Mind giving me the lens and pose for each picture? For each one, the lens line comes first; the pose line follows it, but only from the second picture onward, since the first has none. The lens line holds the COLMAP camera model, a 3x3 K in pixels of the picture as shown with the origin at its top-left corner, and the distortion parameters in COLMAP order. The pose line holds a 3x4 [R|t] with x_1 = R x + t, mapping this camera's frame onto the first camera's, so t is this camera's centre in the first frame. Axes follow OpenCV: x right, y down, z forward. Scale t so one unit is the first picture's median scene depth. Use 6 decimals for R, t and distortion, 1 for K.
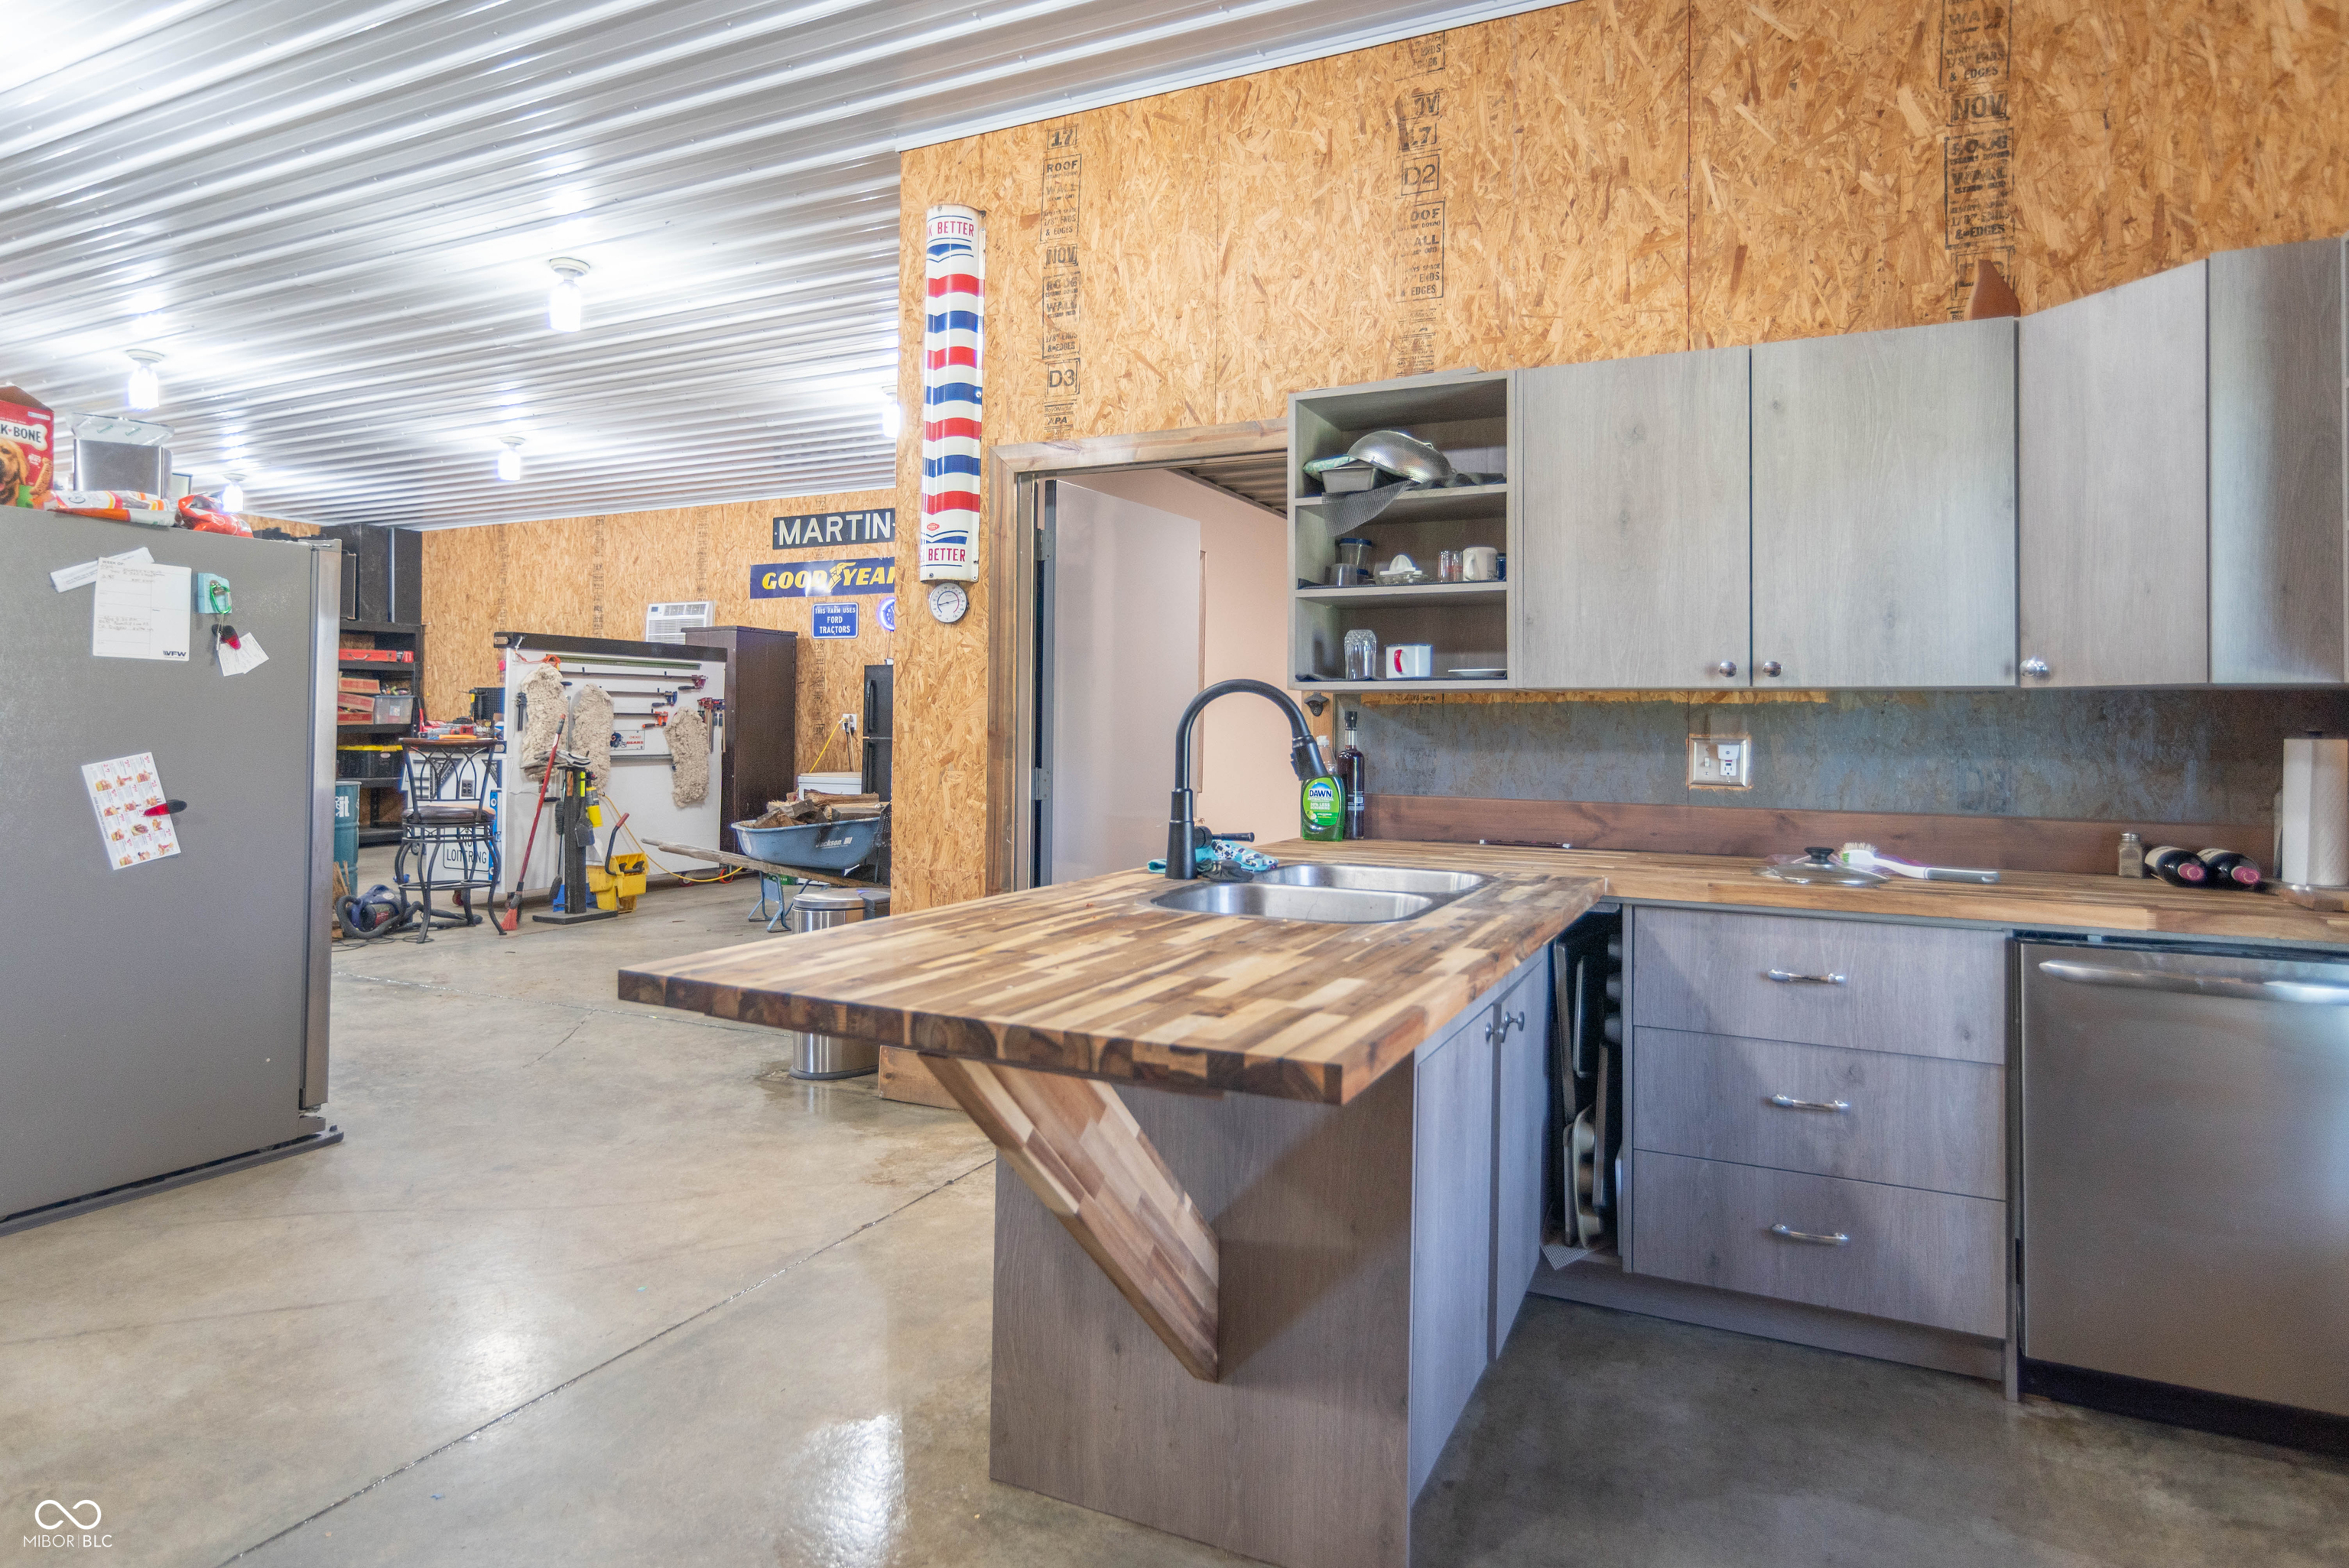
lens RADIAL K [[1206.9, 0, 1170.4], [0, 1206.9, 700.7], [0, 0, 1]] dist [-0.001455, 0.000901]
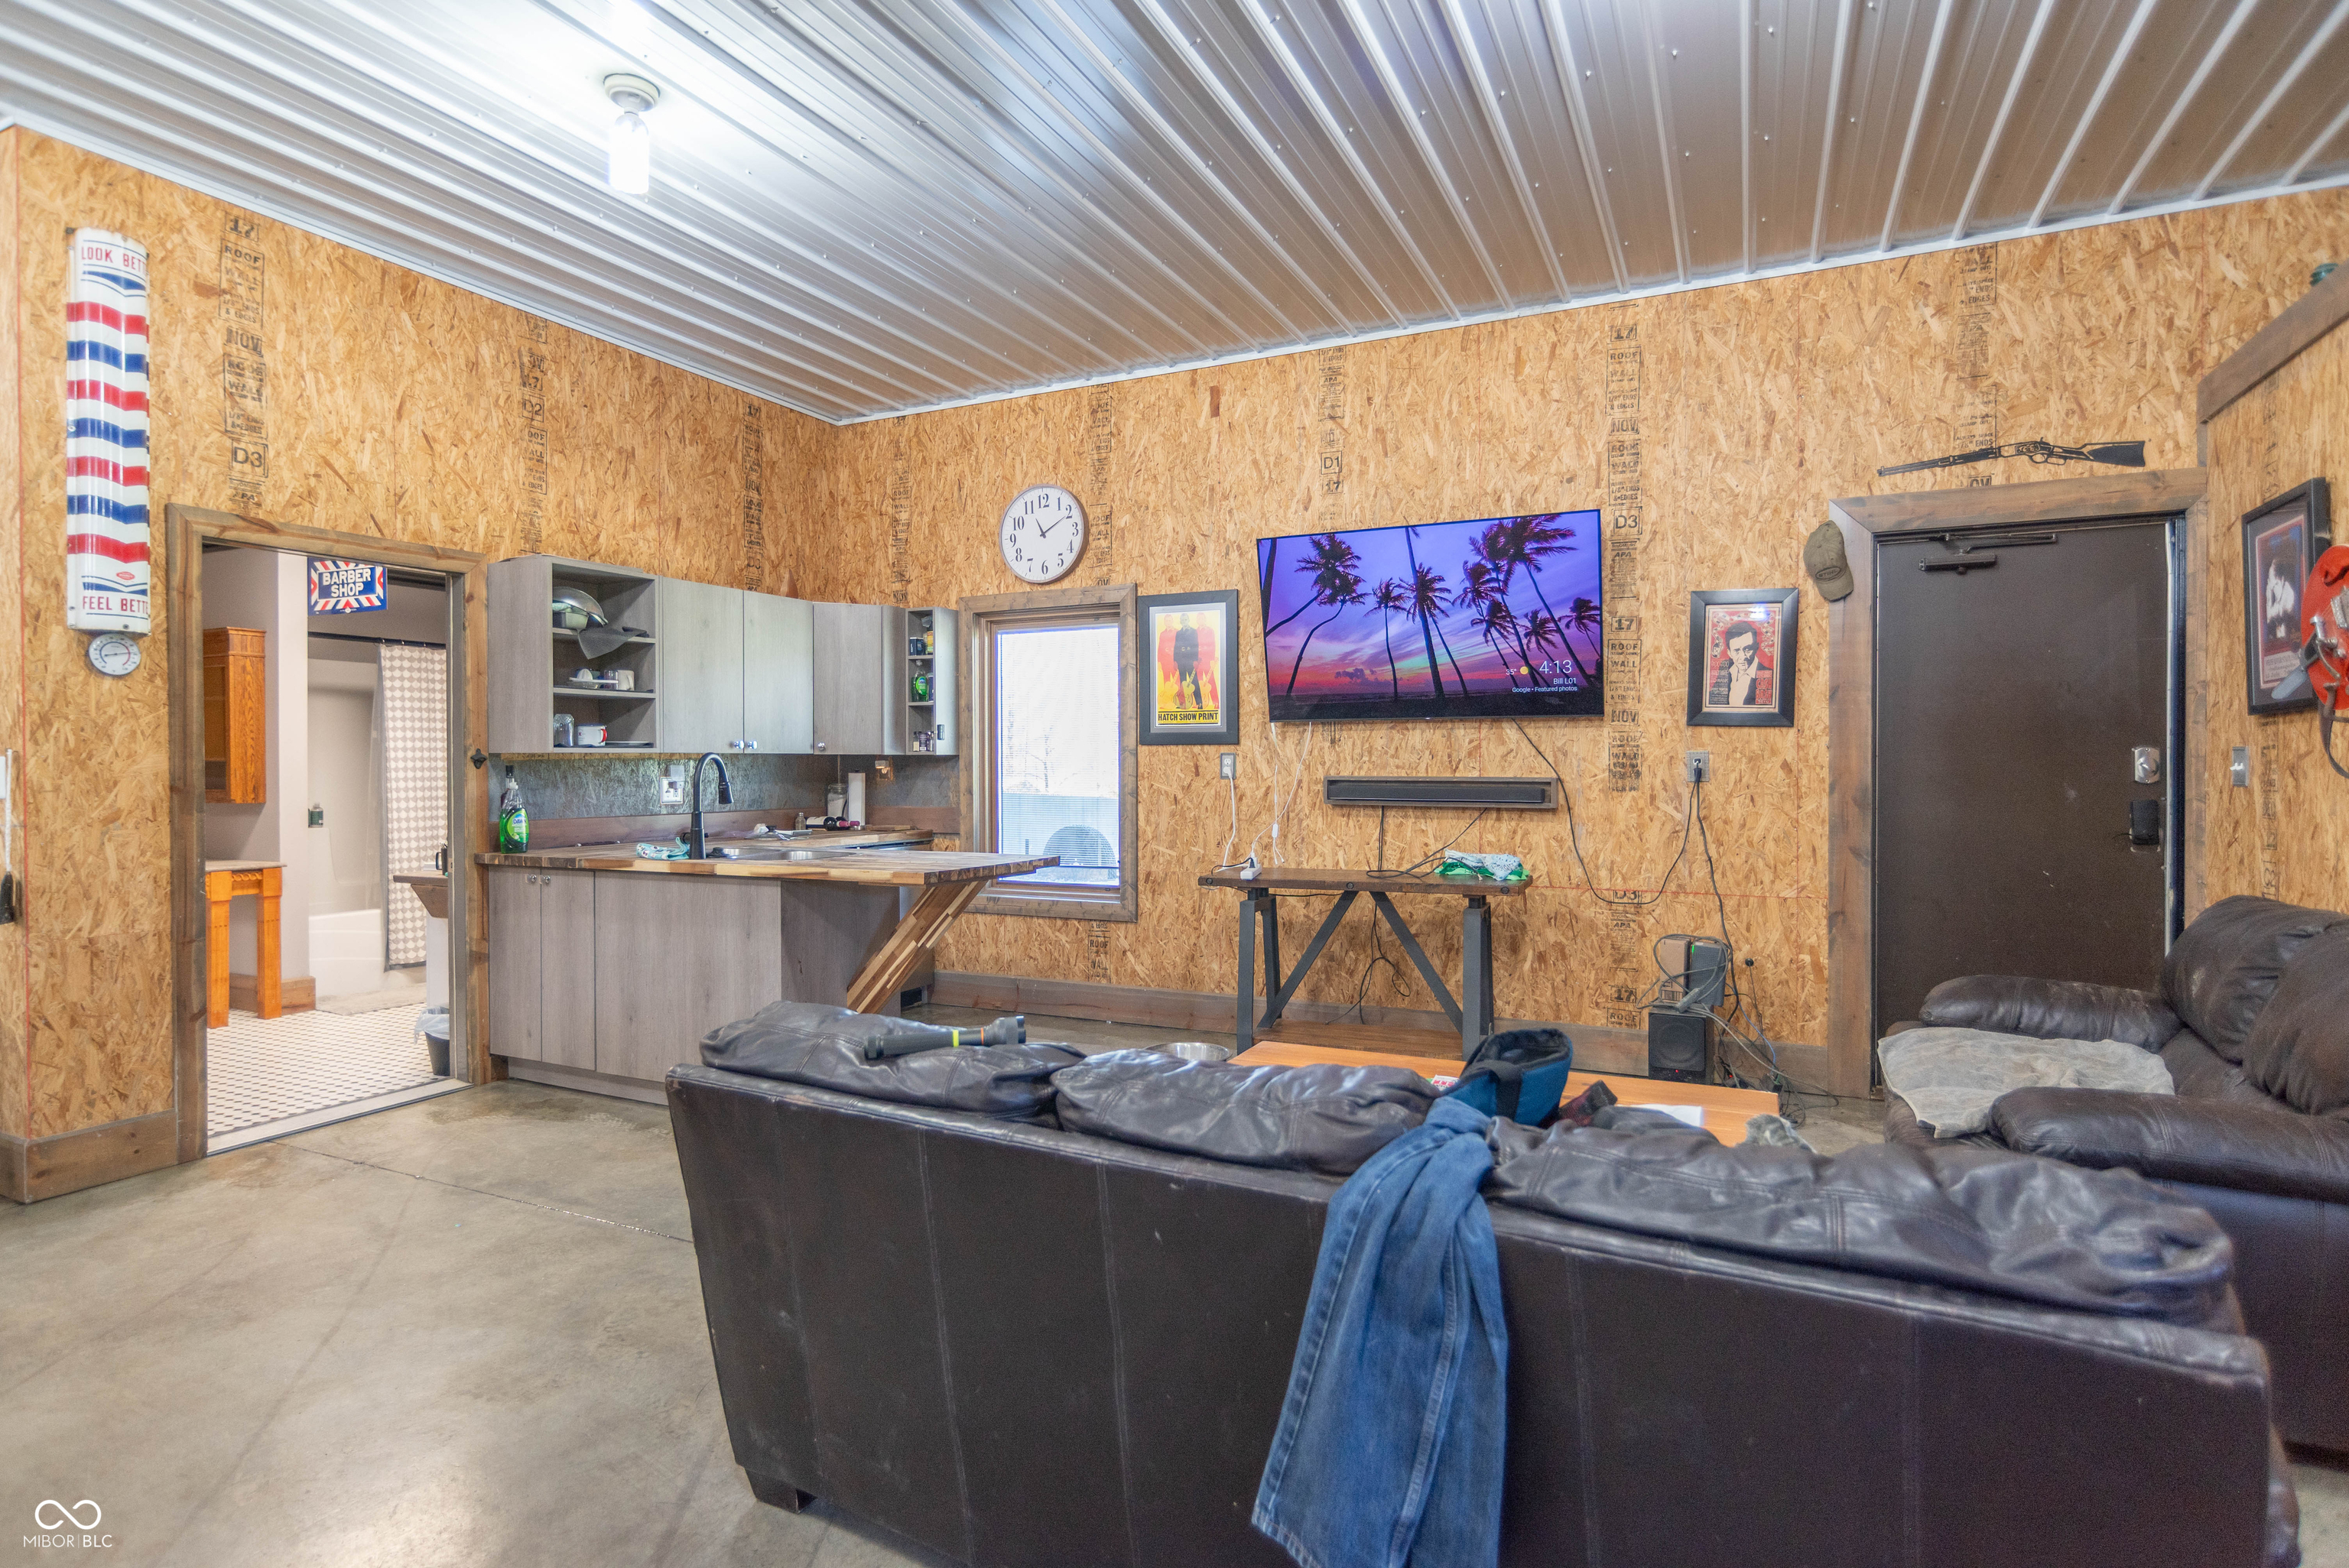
lens RADIAL K [[1219.4, 0, 1166.5], [0, 1219.4, 777.0], [0, 0, 1]] dist [-0.008990, 0.005777]
pose [[0.019312, -0.020704, 0.999599, -1.201860], [-0.020631, 0.999564, 0.021102, -0.022989], [-0.999601, -0.021030, 0.018876, 0.161183]]
